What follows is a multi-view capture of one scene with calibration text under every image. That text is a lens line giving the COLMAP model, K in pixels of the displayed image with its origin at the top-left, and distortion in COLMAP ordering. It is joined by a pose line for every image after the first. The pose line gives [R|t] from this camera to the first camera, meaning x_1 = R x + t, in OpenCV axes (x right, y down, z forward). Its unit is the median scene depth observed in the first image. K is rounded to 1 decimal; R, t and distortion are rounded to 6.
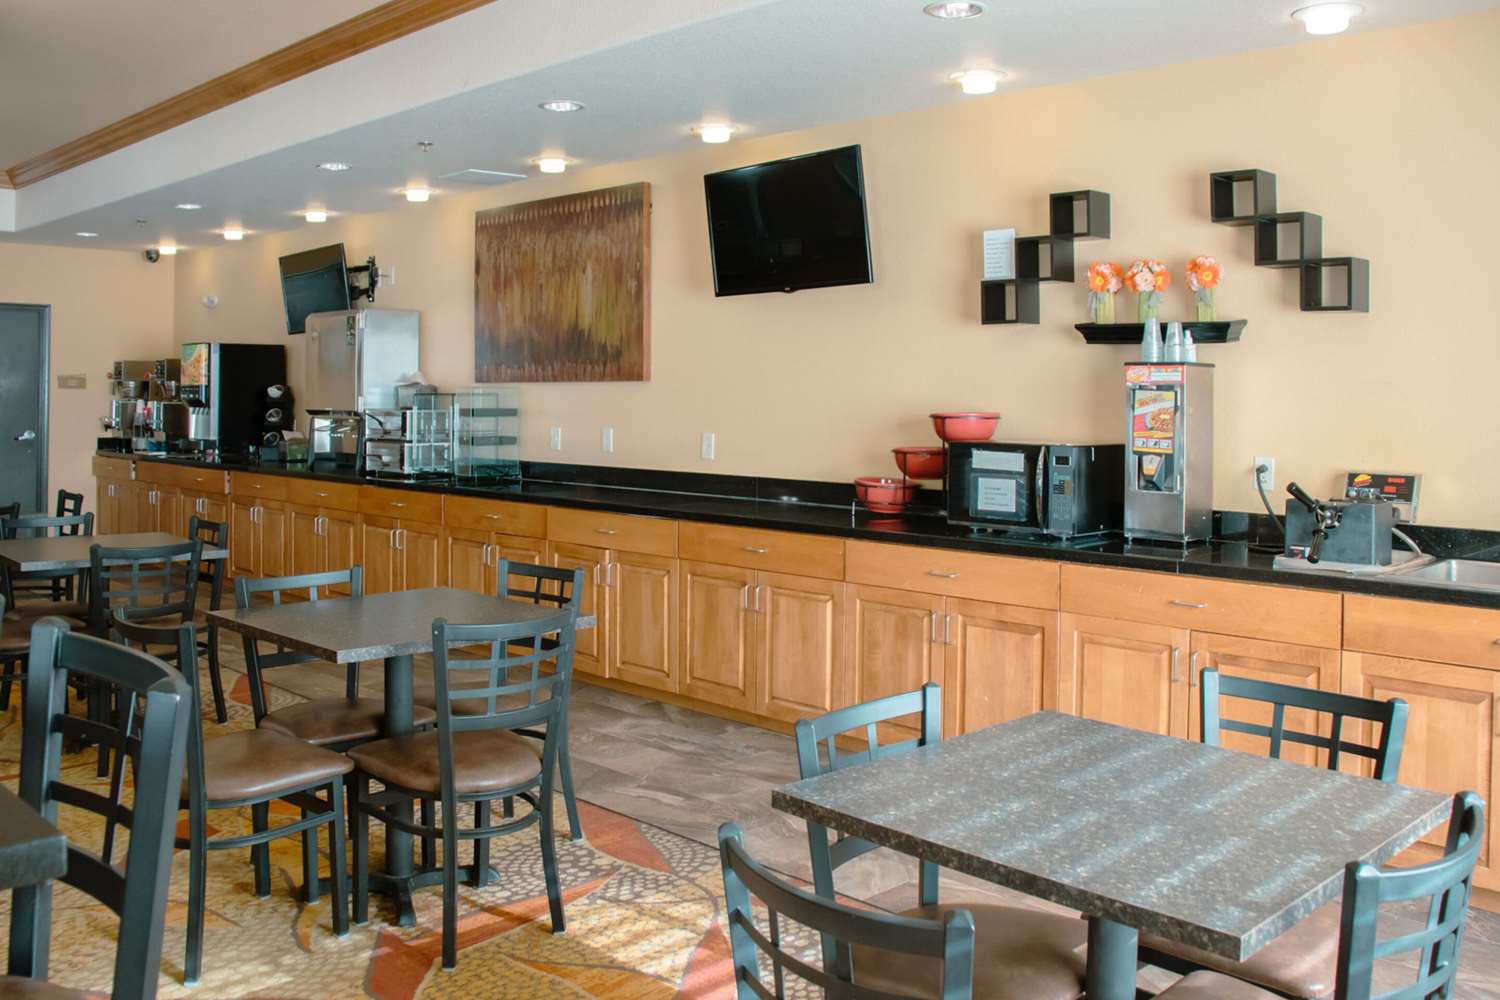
lens RADIAL K [[1279.3, 0, 748.2], [0, 1279.3, 432.1], [0, 0, 1]] dist [-0.157681, 0.191138]
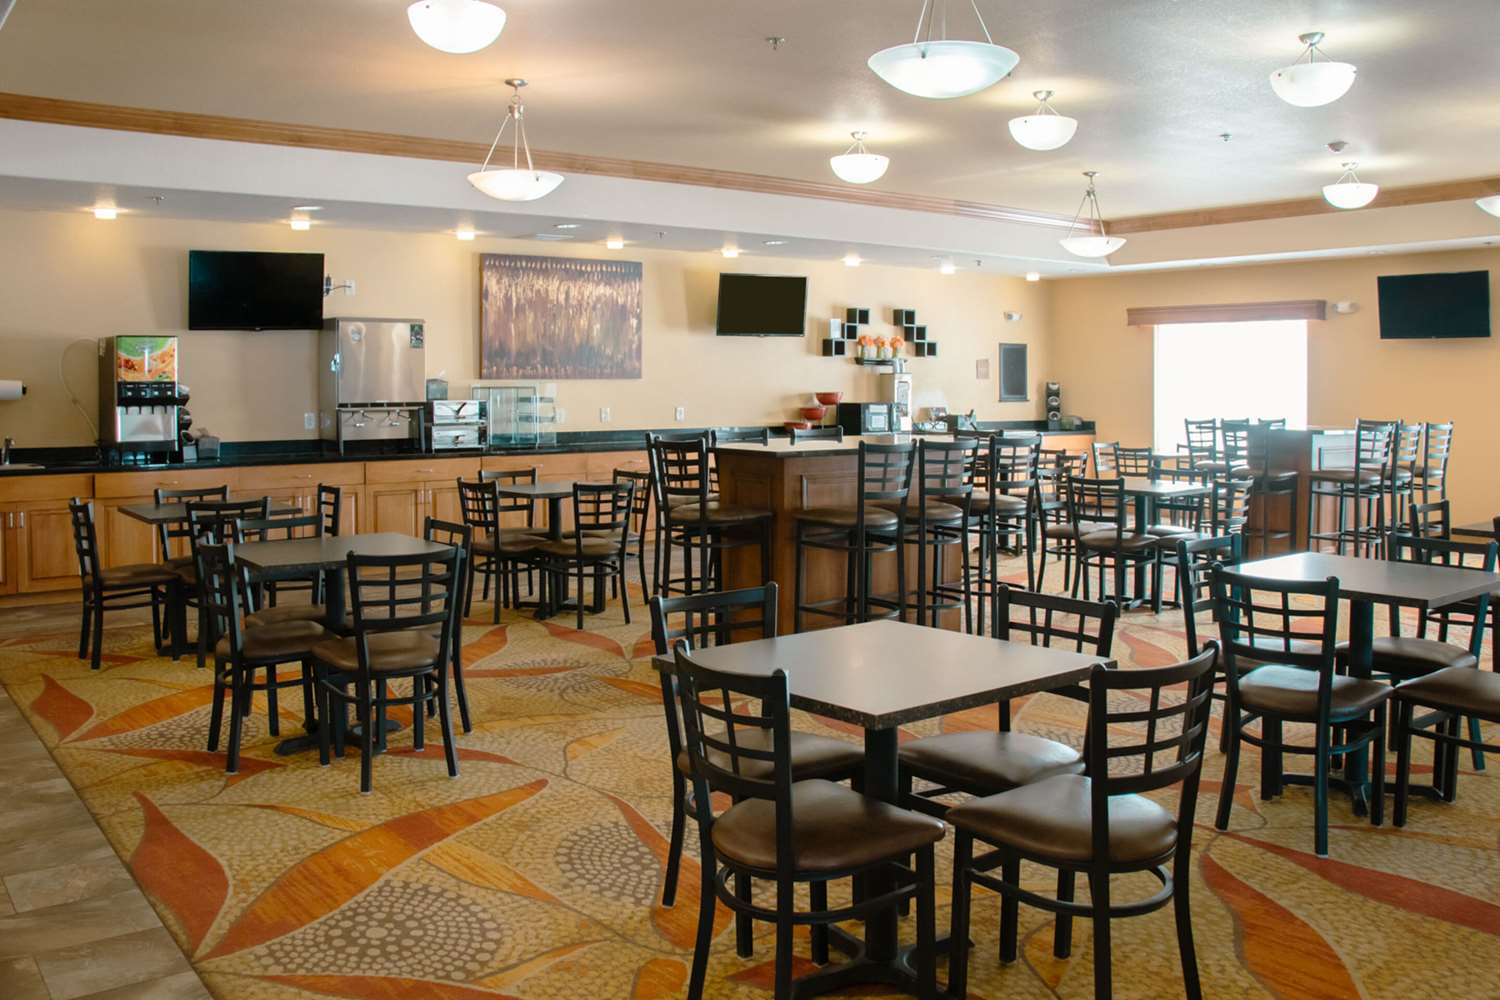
lens RADIAL K [[1279.3, 0, 748.2], [0, 1279.3, 432.1], [0, 0, 1]] dist [-0.157681, 0.191138]
pose [[0.125156, -0.050562, 0.990848, -1.696226], [0.027365, 0.998497, 0.047495, -0.043471], [-0.991760, 0.021170, 0.126352, 0.610428]]
